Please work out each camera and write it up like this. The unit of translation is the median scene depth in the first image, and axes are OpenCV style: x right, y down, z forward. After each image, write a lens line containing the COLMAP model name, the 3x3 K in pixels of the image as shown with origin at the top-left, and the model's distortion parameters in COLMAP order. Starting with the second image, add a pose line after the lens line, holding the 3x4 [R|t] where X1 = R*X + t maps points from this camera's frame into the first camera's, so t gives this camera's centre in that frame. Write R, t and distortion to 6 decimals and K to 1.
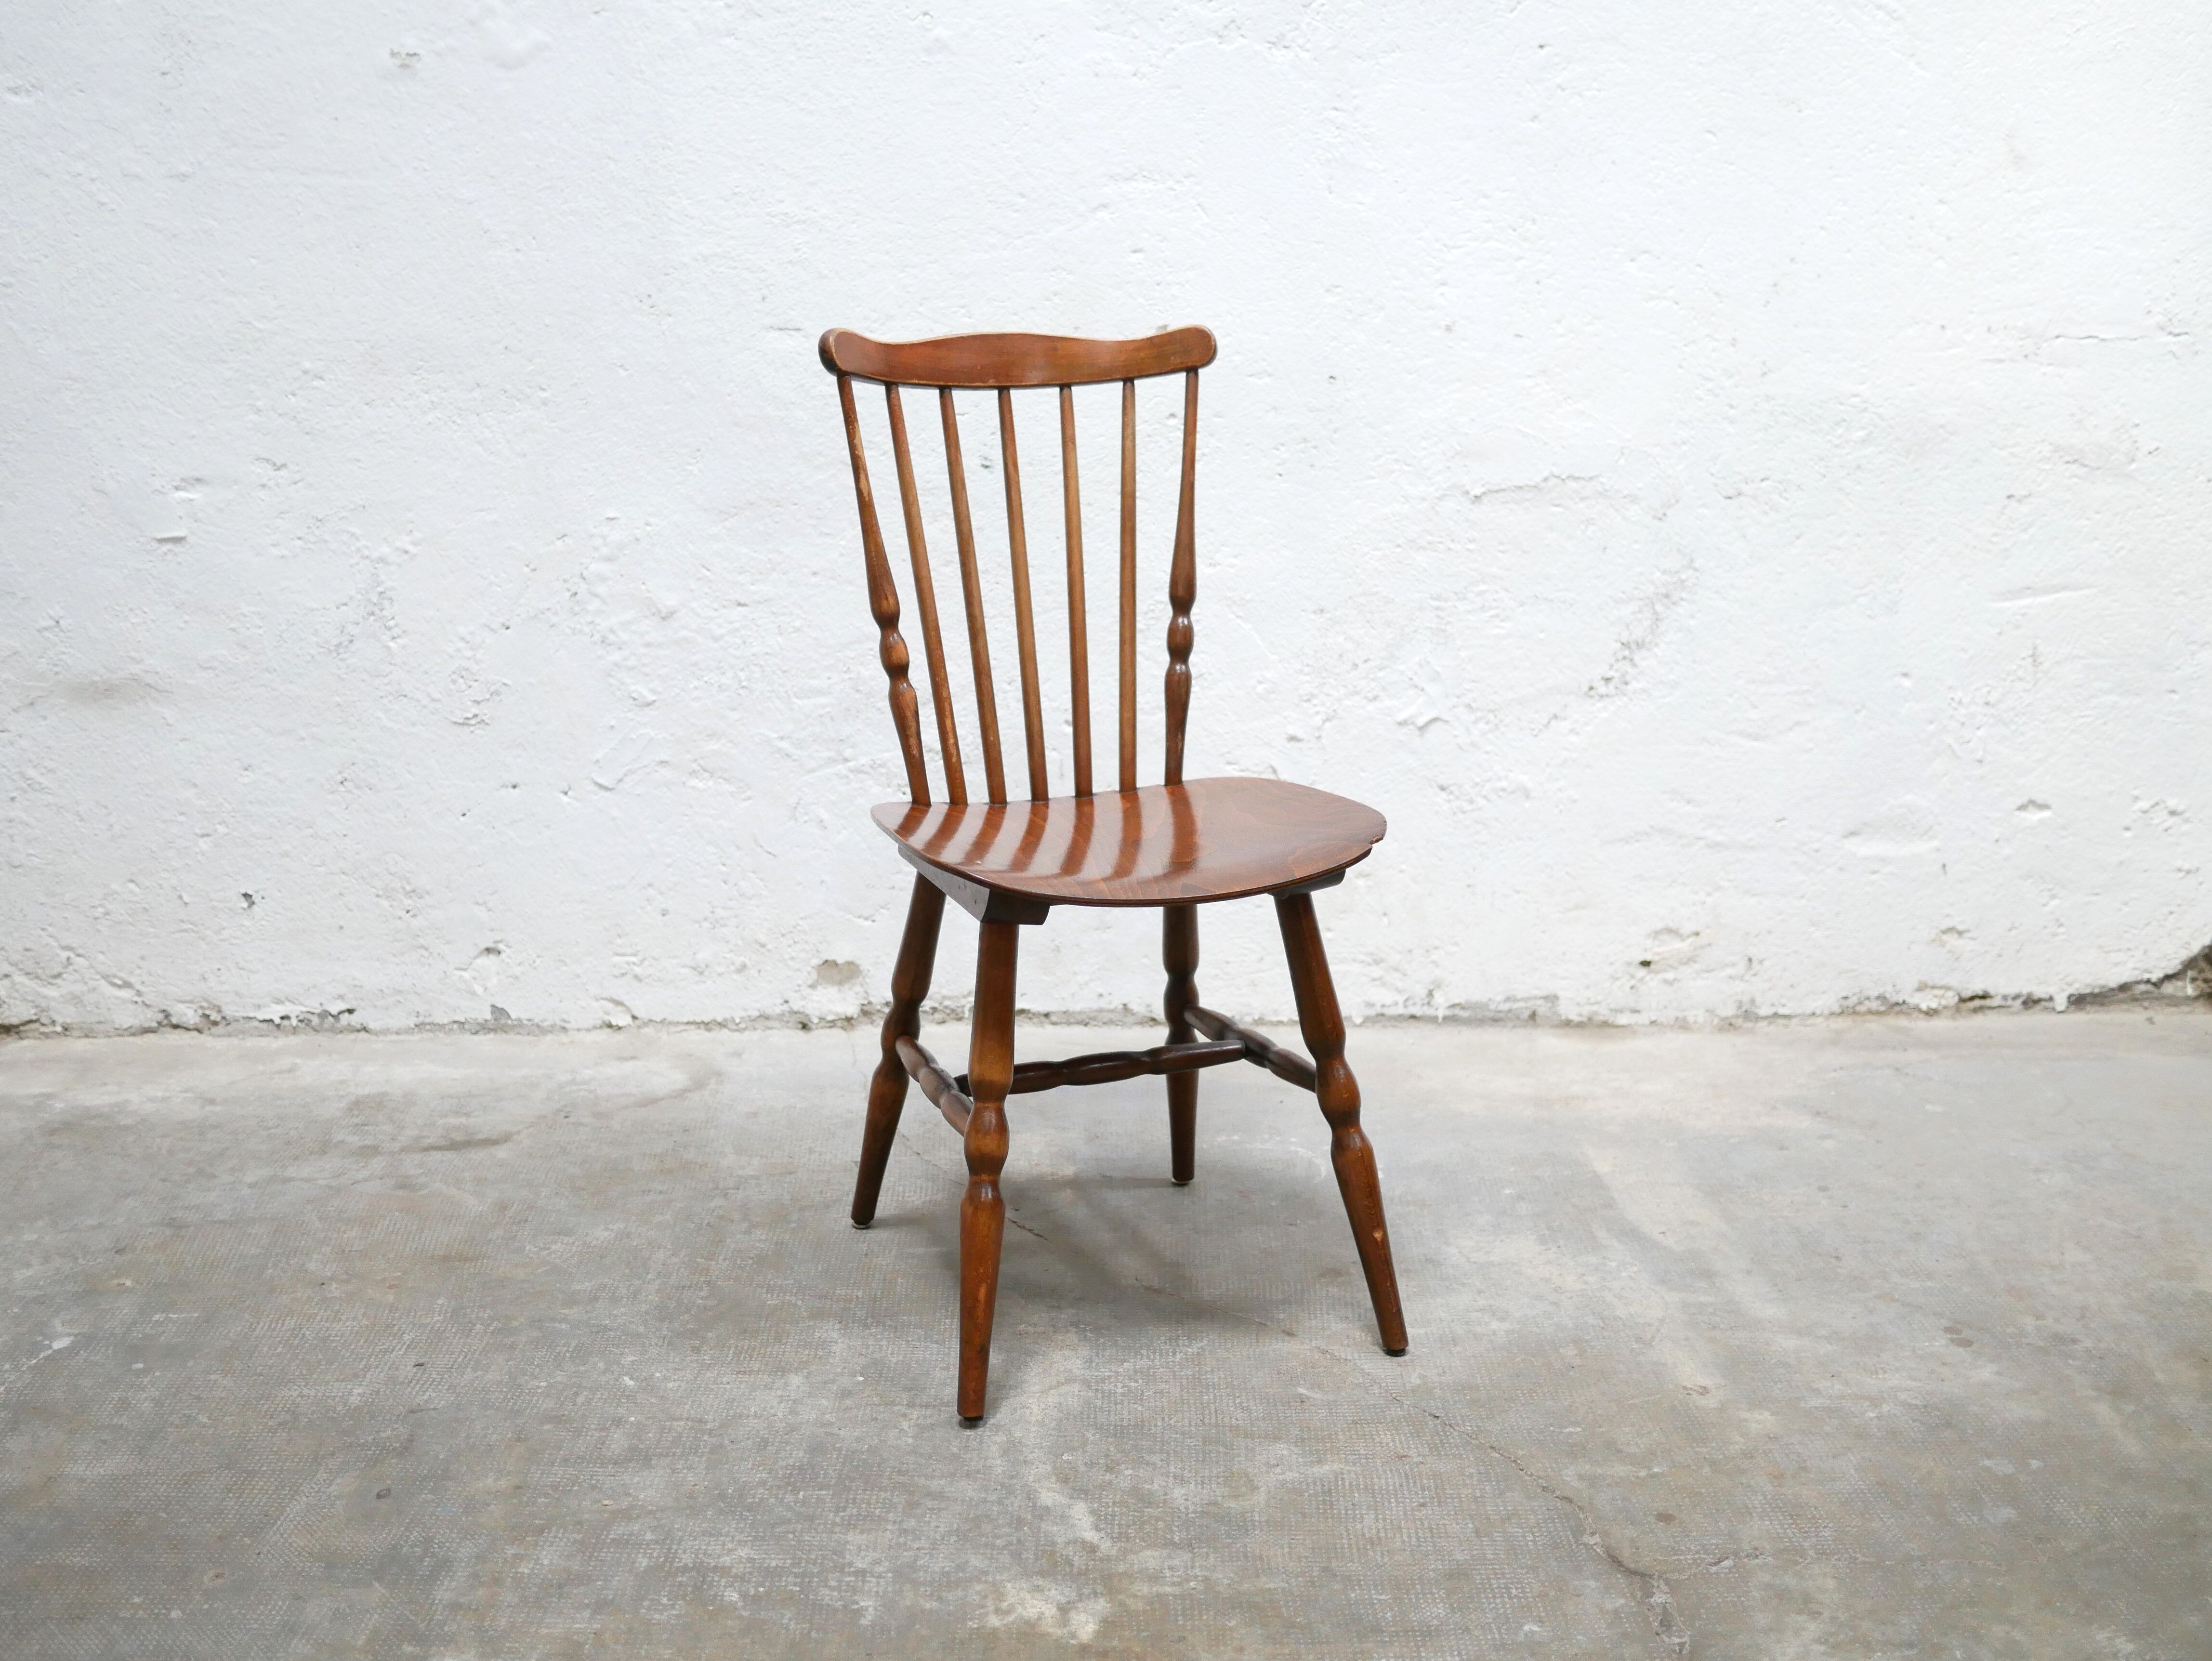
lens RADIAL K [[2557.2, 0, 1106.0], [0, 2557.2, 830.5], [0, 0, 1]] dist [-0.014021, 0.021761]
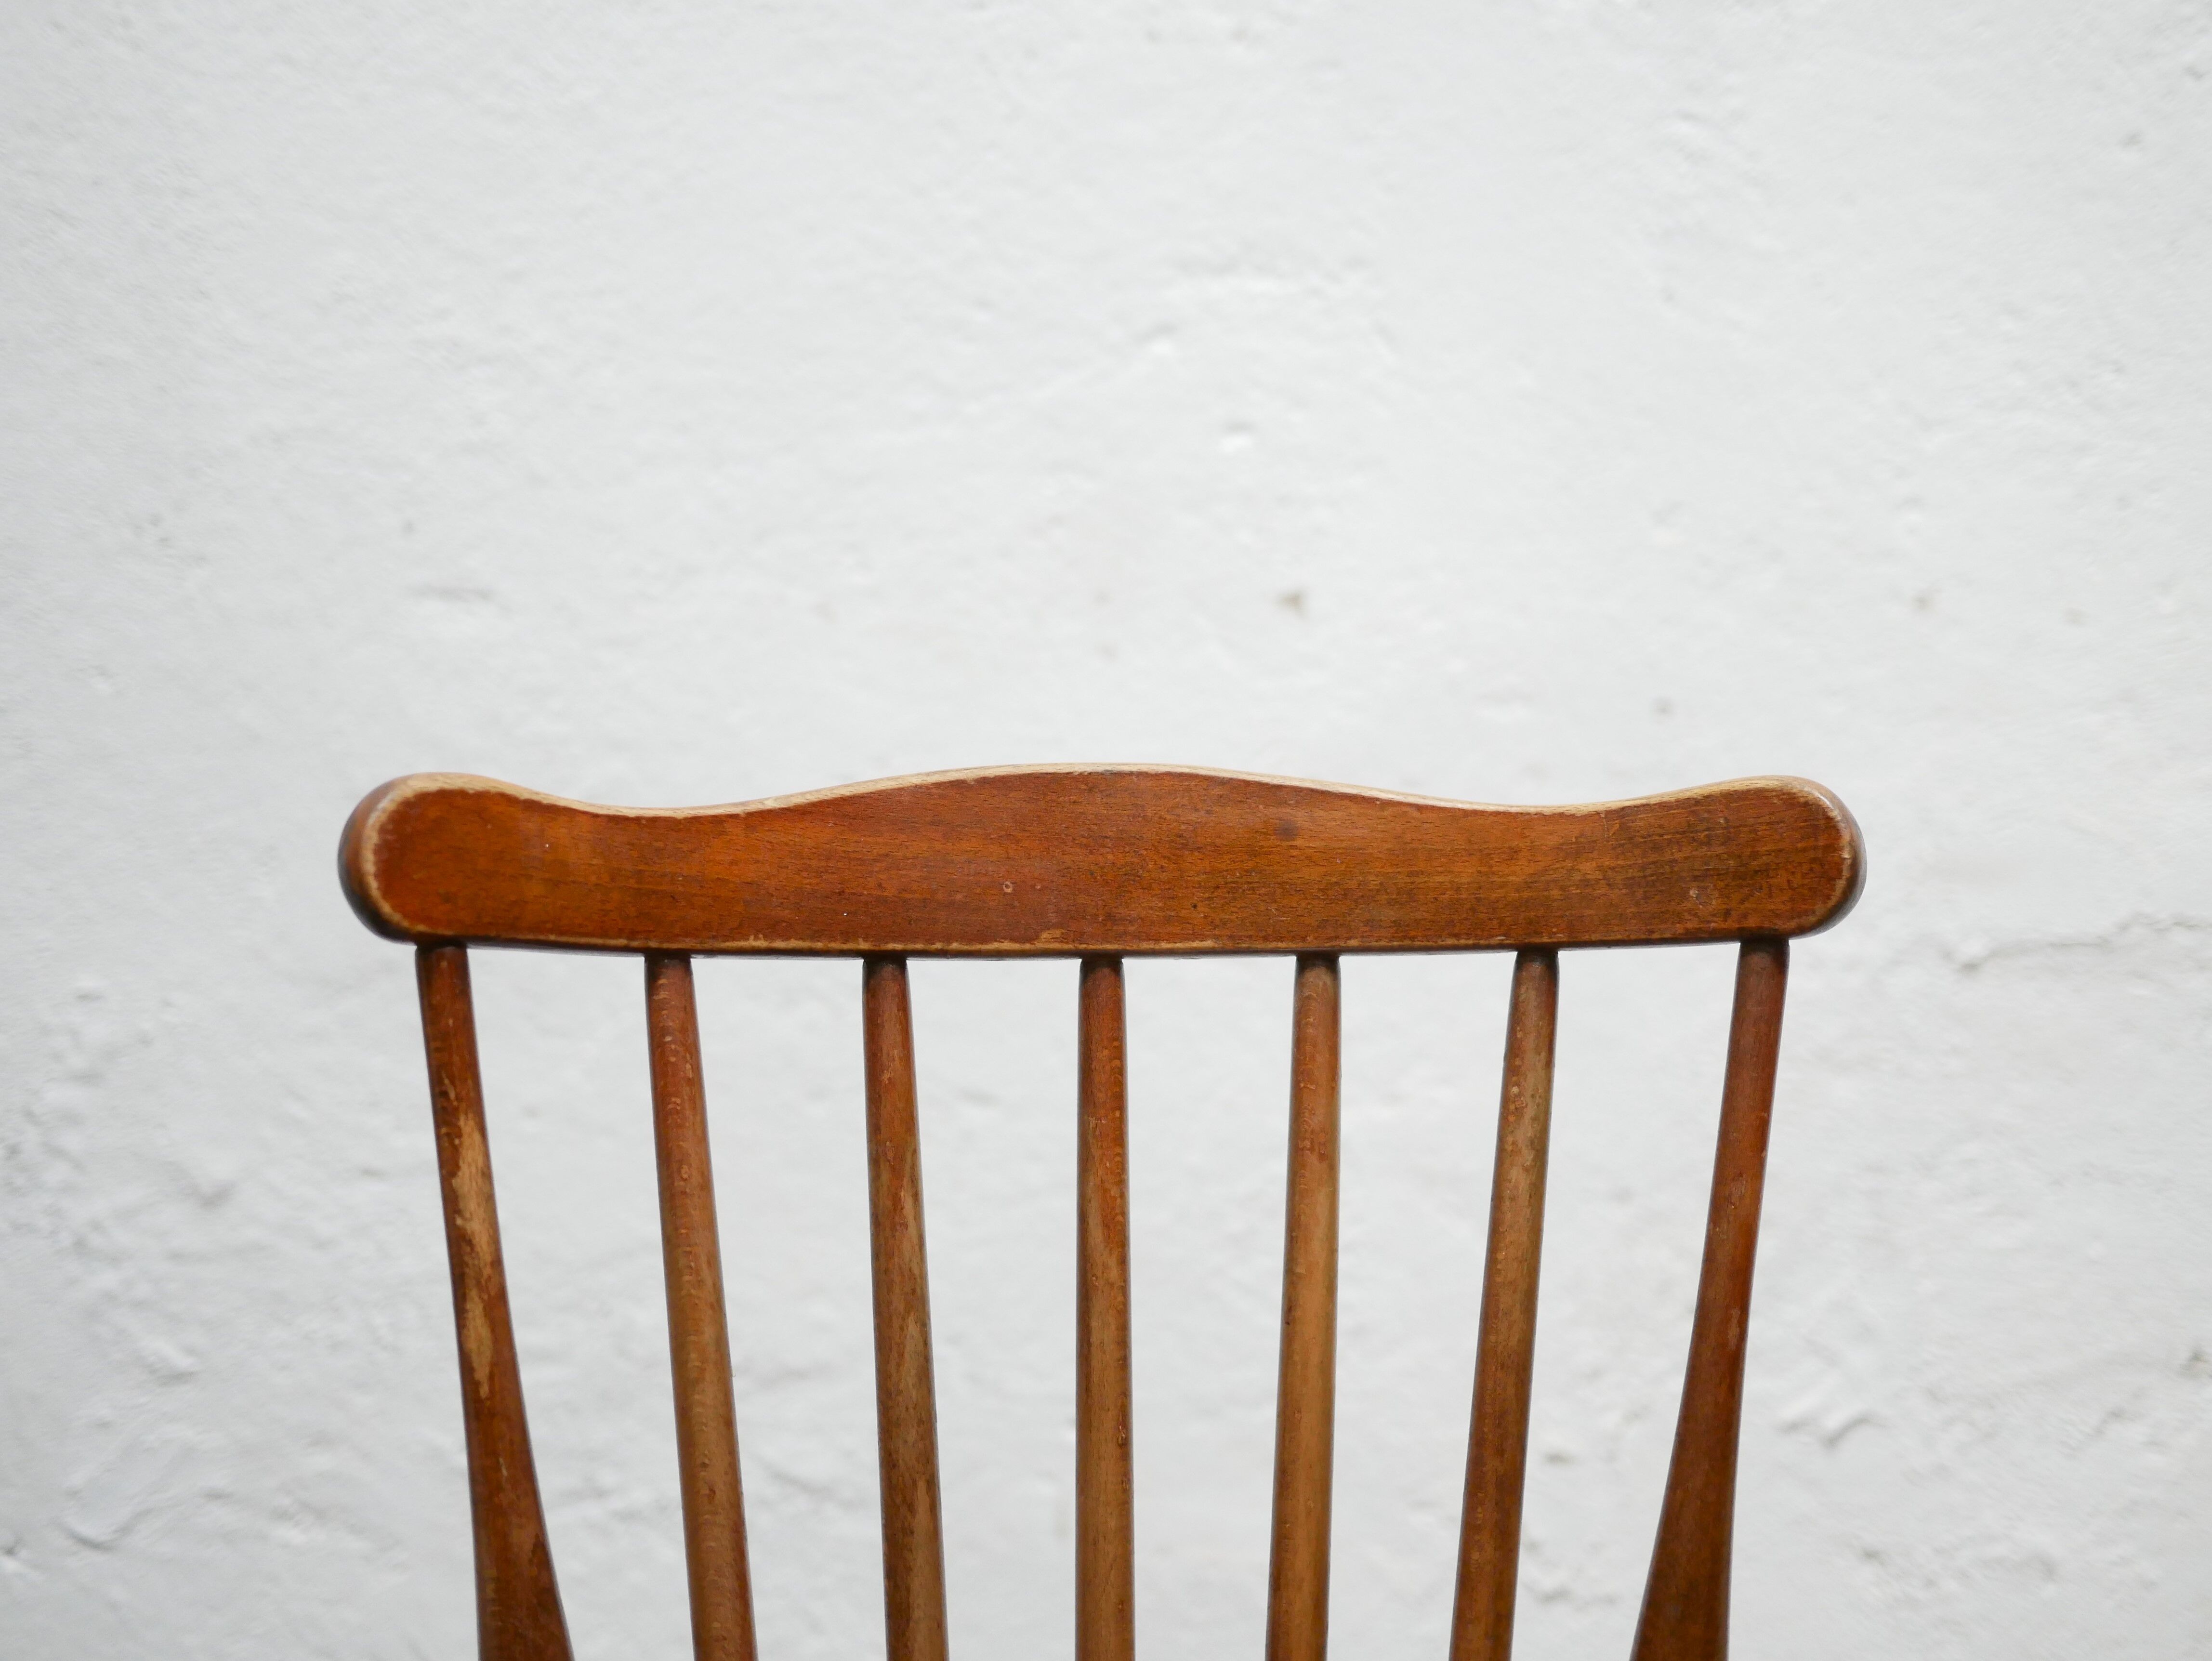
lens RADIAL K [[2553.4, 0, 1101.0], [0, 2553.4, 828.8], [0, 0, 1]] dist [-0.014072, 0.025447]
pose [[0.999665, 0.011229, -0.023330, -0.000684], [-0.012178, 0.999088, -0.040920, -0.136752], [0.022849, 0.041190, 0.998890, 0.549886]]
